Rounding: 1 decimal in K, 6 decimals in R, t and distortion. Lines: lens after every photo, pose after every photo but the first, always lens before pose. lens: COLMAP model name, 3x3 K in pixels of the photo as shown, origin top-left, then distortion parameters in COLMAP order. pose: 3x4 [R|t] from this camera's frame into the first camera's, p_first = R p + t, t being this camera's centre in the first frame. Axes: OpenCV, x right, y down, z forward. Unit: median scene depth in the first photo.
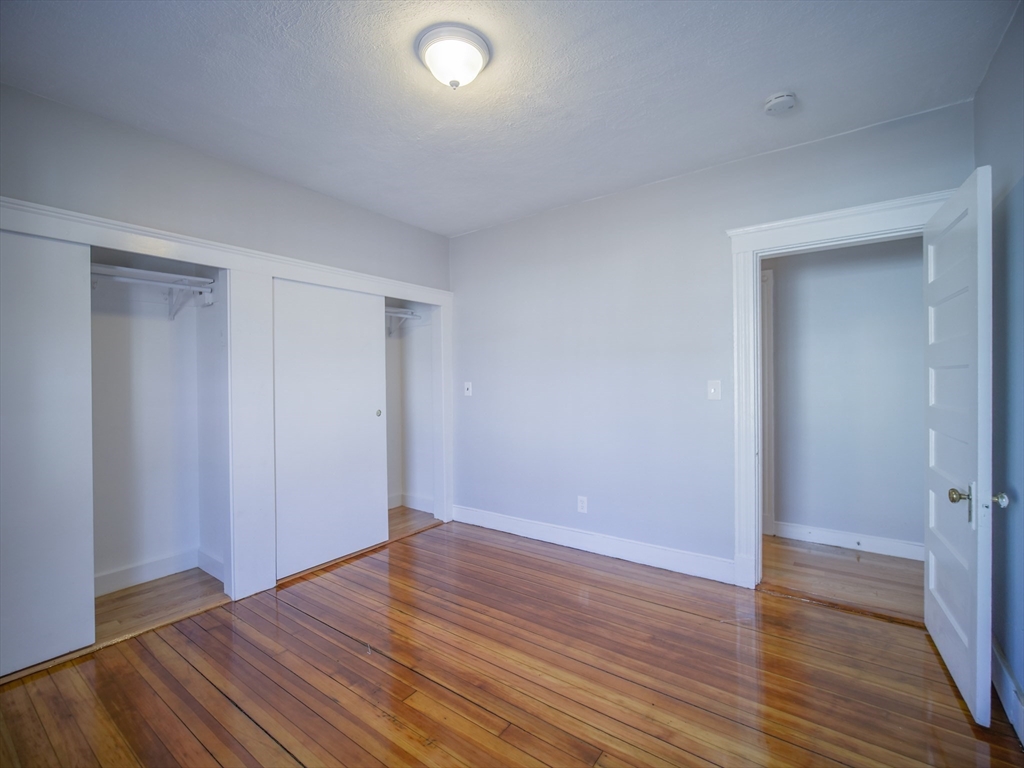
lens RADIAL K [[466.6, 0, 507.0], [0, 466.6, 380.0], [0, 0, 1]] dist [-0.000923, -0.000826]
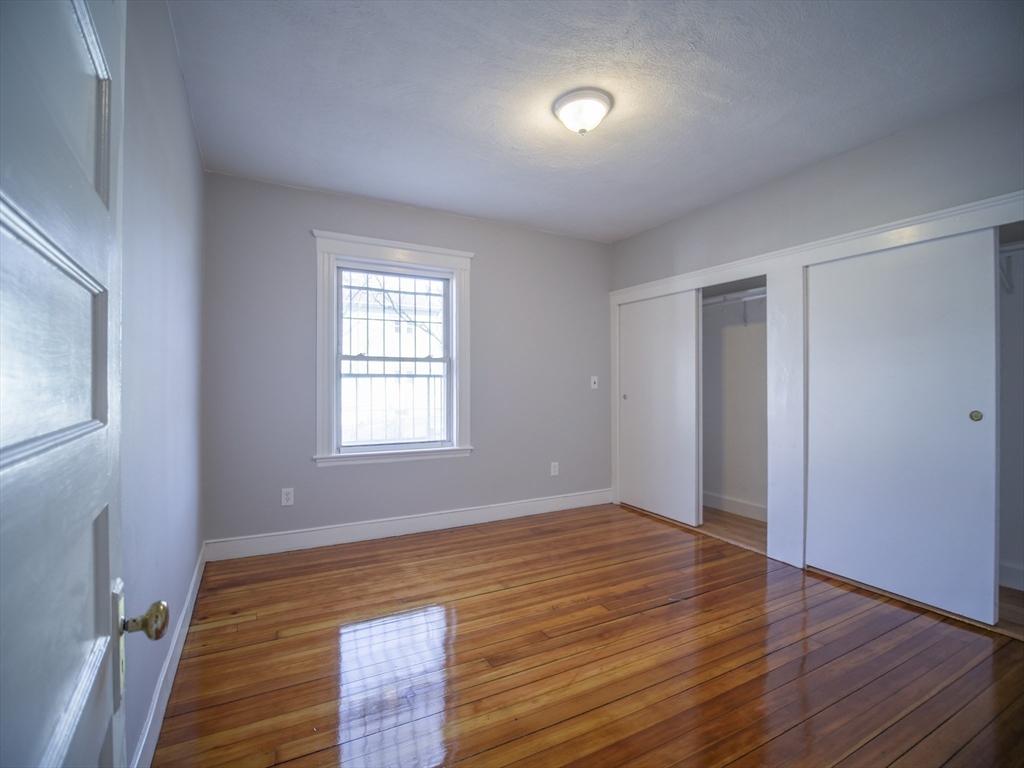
lens RADIAL K [[466.6, 0, 507.0], [0, 466.6, 380.0], [0, 0, 1]] dist [-0.000923, -0.000826]
pose [[-0.428870, 0.006906, -0.903340, 0.982557], [-0.000286, 0.999970, 0.007780, 0.028186], [0.903366, 0.003595, -0.428855, 1.189349]]
